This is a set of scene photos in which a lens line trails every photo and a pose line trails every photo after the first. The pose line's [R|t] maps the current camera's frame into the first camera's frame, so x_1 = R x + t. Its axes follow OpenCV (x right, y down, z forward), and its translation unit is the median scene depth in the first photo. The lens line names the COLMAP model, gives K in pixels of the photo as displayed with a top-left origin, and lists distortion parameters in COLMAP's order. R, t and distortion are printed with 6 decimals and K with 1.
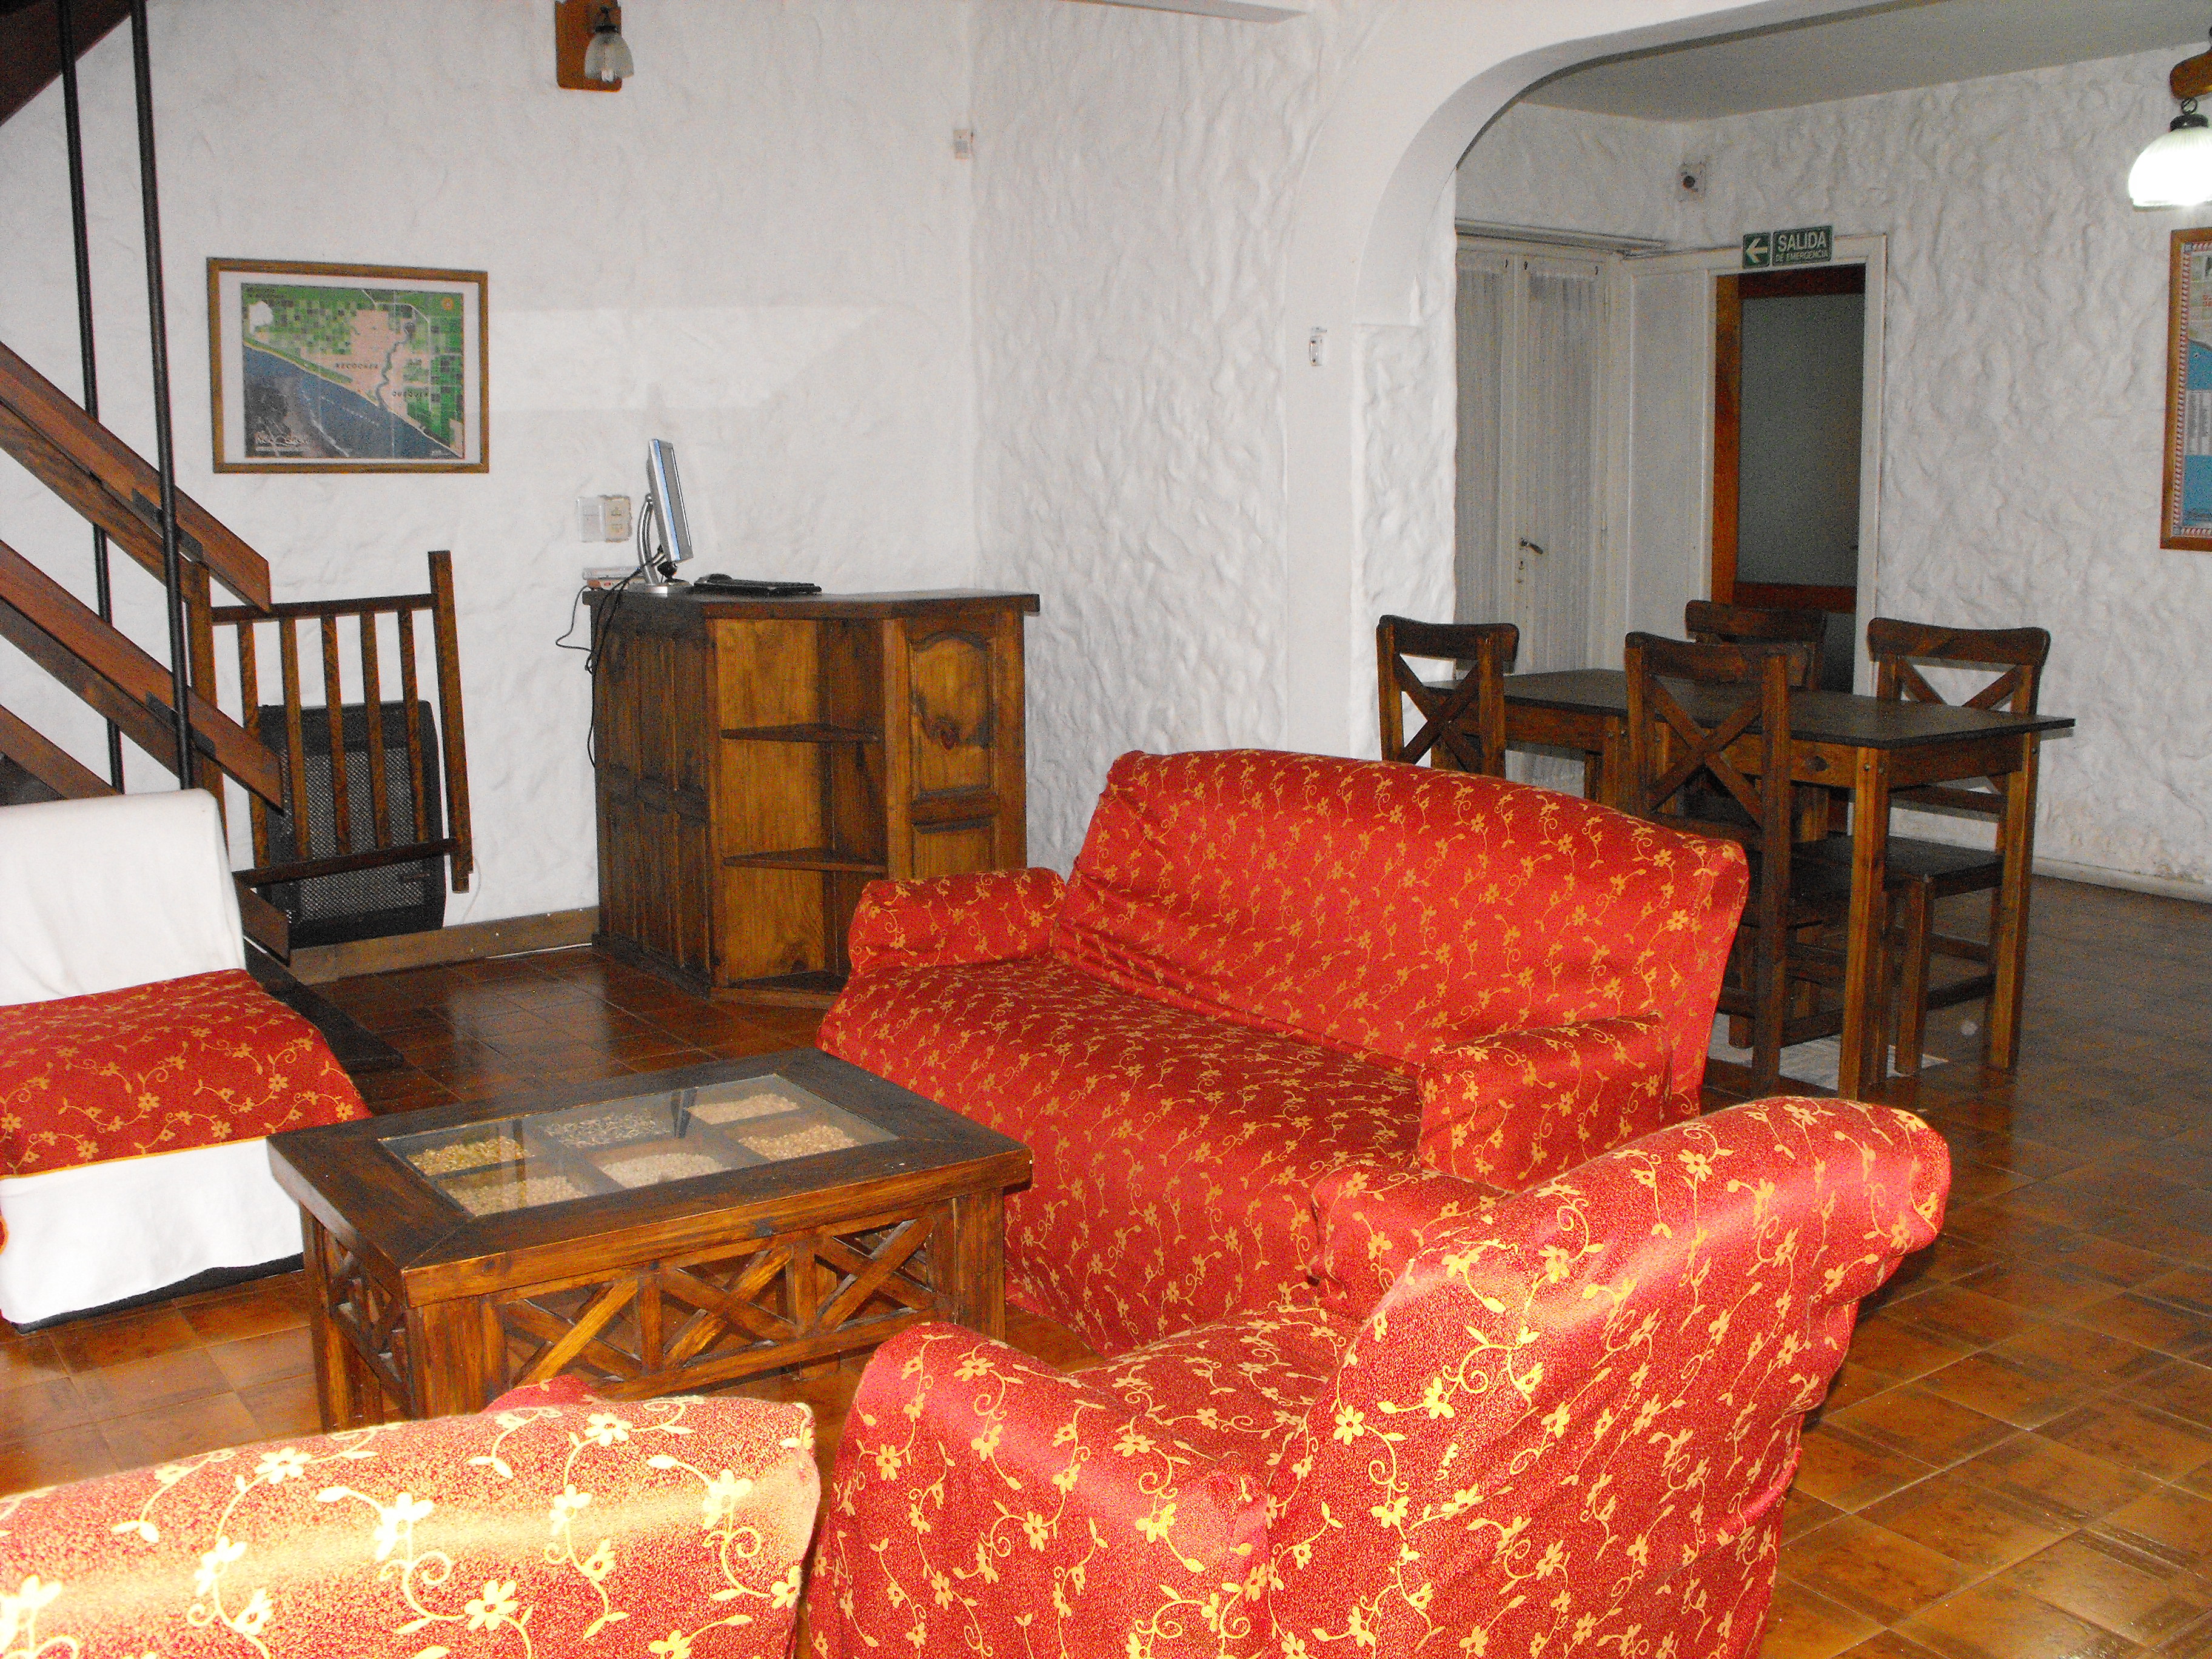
lens RADIAL K [[2269.6, 0, 1101.1], [0, 2269.6, 838.2], [0, 0, 1]] dist [-0.214527, 0.285145]
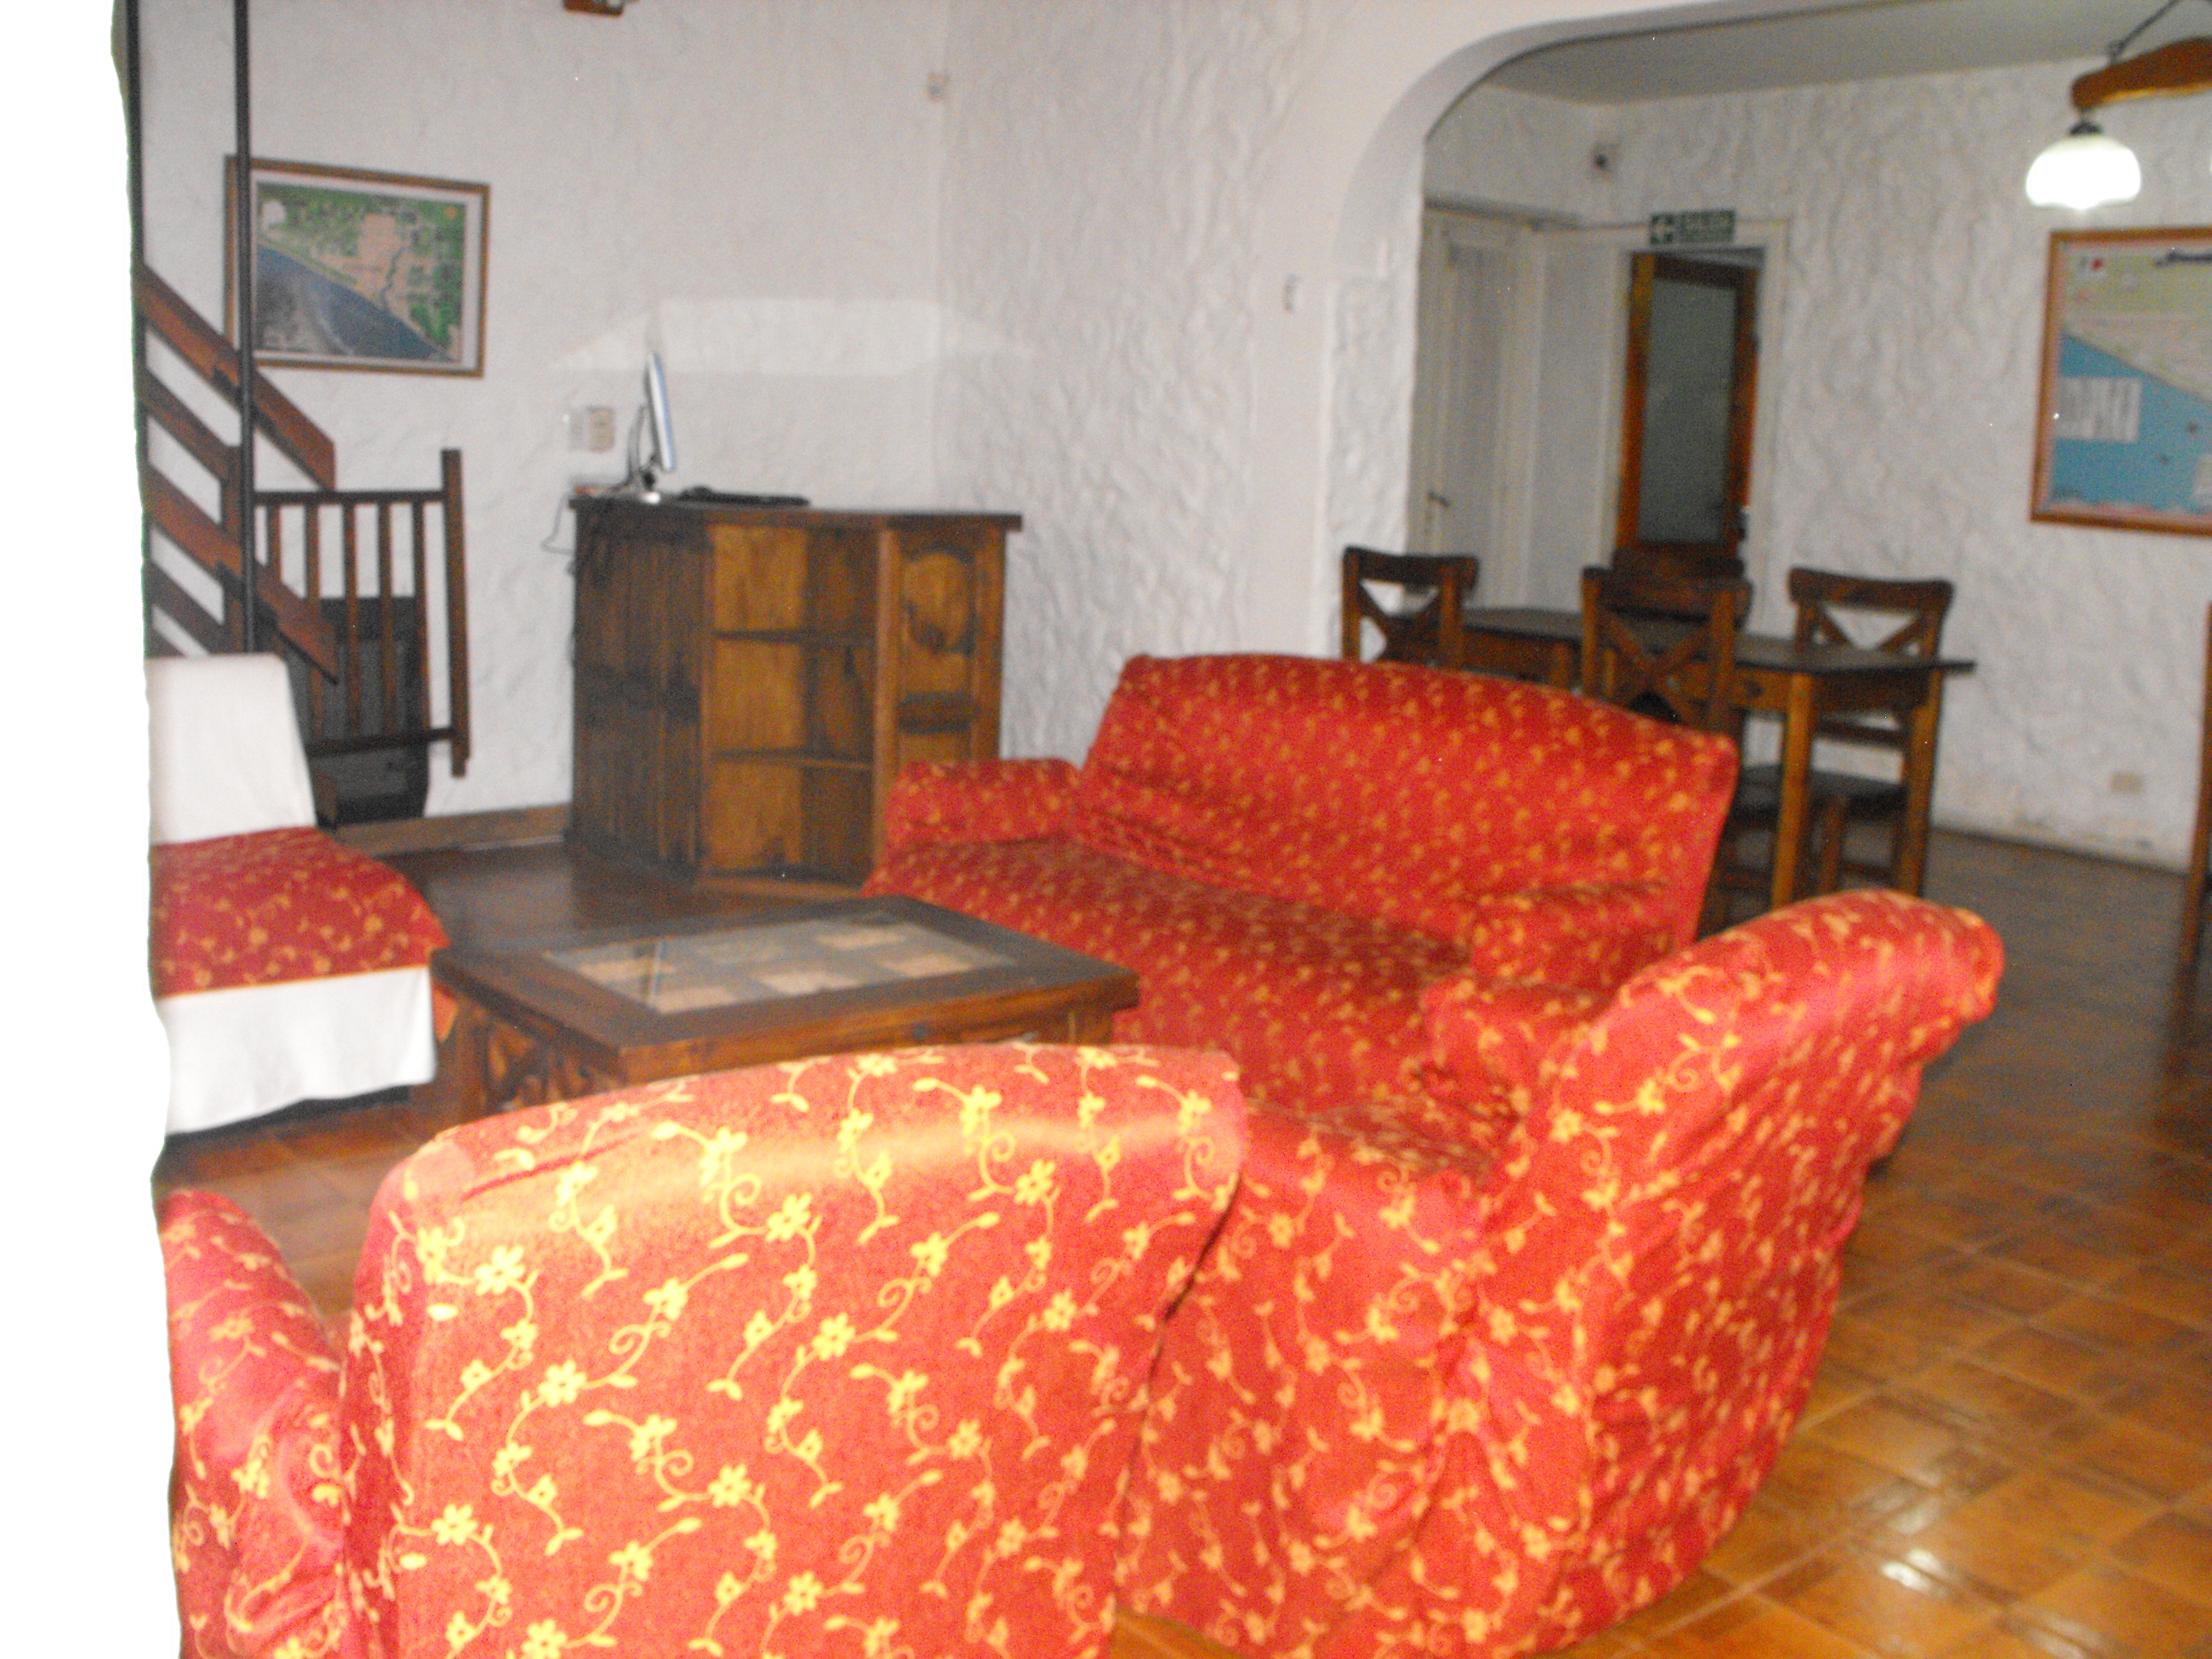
lens RADIAL K [[2269.6, 0, 1101.1], [0, 2269.6, 838.2], [0, 0, 1]] dist [-0.214527, 0.285145]
pose [[0.995902, 0.029819, 0.085387, -0.077919], [-0.031105, 0.999421, 0.013763, 0.029160], [-0.084927, -0.016362, 0.996253, -0.063179]]
